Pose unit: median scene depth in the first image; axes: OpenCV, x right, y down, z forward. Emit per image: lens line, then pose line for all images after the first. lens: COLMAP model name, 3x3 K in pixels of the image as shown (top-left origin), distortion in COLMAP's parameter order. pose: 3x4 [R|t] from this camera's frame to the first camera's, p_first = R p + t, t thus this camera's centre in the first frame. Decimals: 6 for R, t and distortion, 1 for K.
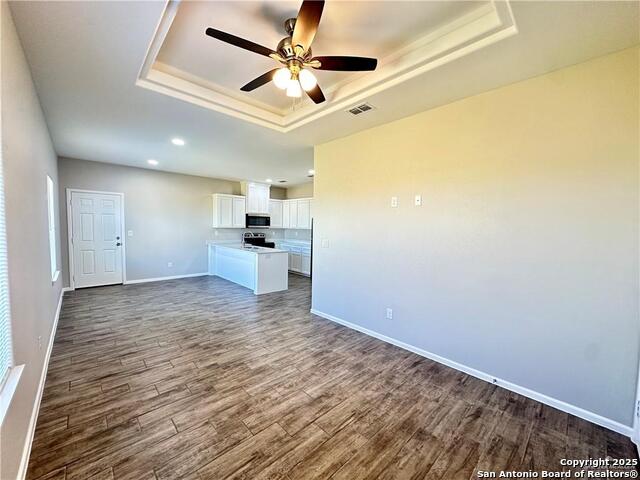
lens RADIAL K [[254.8, 0, 320.0], [0, 254.8, 240.0], [0, 0, 1]] dist [-0.002228, -0.000528]
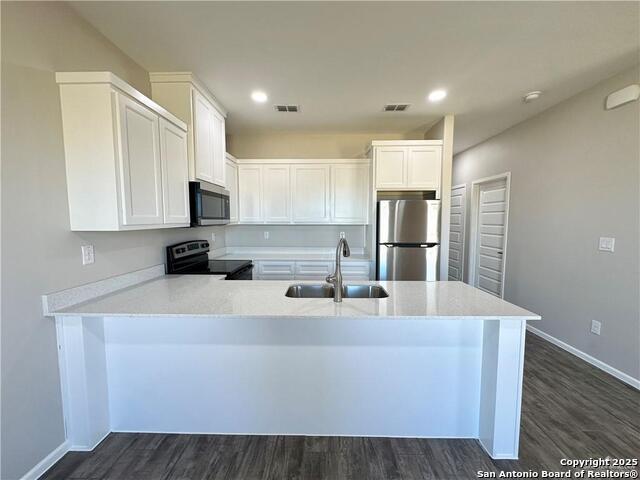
lens RADIAL K [[254.8, 0, 320.0], [0, 254.8, 240.0], [0, 0, 1]] dist [-0.002228, -0.000528]
pose [[0.703543, -0.075932, 0.706584, -0.665400], [0.054338, 0.997112, 0.053049, -0.064081], [-0.708572, 0.001073, 0.705638, 1.091078]]
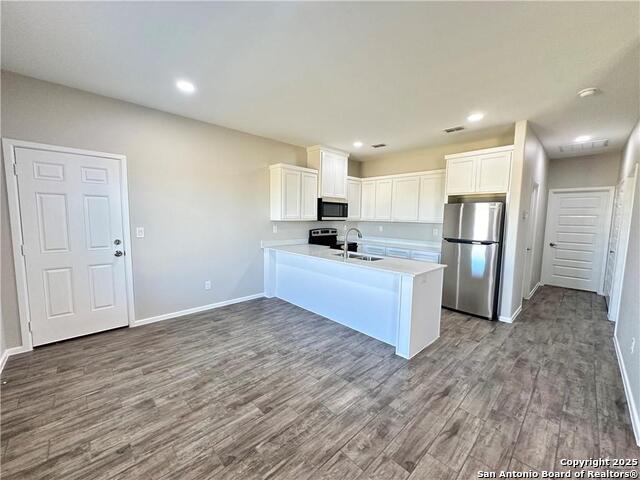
lens RADIAL K [[254.8, 0, 320.0], [0, 254.8, 240.0], [0, 0, 1]] dist [-0.002228, -0.000528]
pose [[0.999973, -0.004663, 0.005615, -0.475669], [0.004447, 0.999272, 0.037900, -0.037502], [-0.005787, -0.037874, 0.999266, 0.594612]]
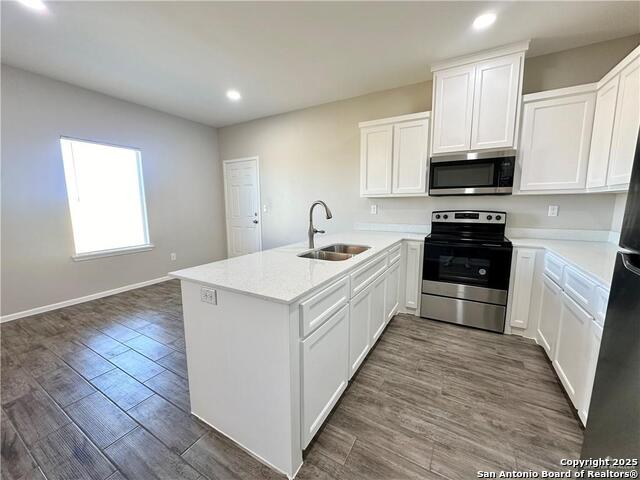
lens RADIAL K [[254.8, 0, 320.0], [0, 254.8, 240.0], [0, 0, 1]] dist [-0.002228, -0.000528]
pose [[0.291866, 0.109944, -0.950119, 0.064787], [-0.040374, 0.993902, 0.102608, -0.022215], [0.955607, 0.008412, 0.294525, 1.201256]]
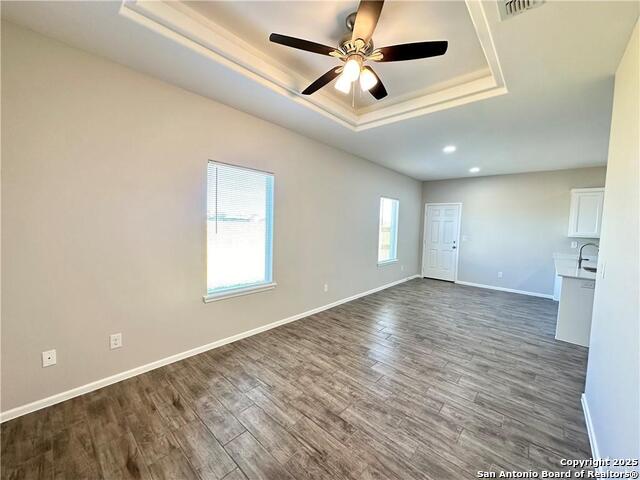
lens RADIAL K [[254.8, 0, 320.0], [0, 254.8, 240.0], [0, 0, 1]] dist [-0.002228, -0.000528]
pose [[0.078128, 0.046195, -0.995873, 0.392977], [-0.081921, 0.995845, 0.039767, -0.015898], [0.993572, 0.078476, 0.081588, 0.372855]]
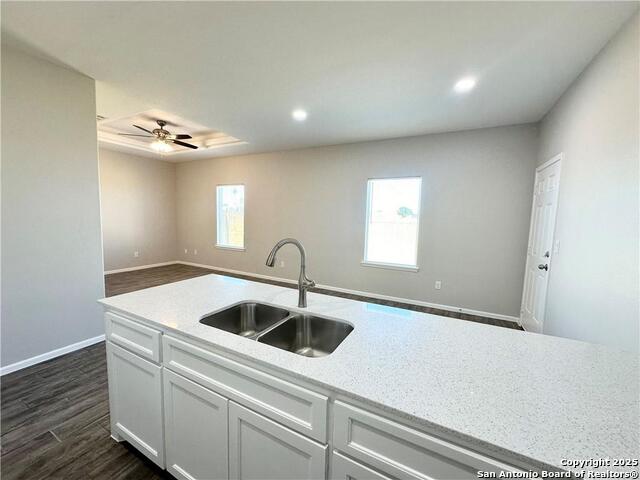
lens RADIAL K [[254.8, 0, 320.0], [0, 254.8, 240.0], [0, 0, 1]] dist [-0.002228, -0.000528]
pose [[-0.947411, -0.017572, -0.319538, -0.314402], [-0.064129, 0.988663, 0.135769, -0.087295], [0.313529, 0.149121, -0.937797, 1.629576]]
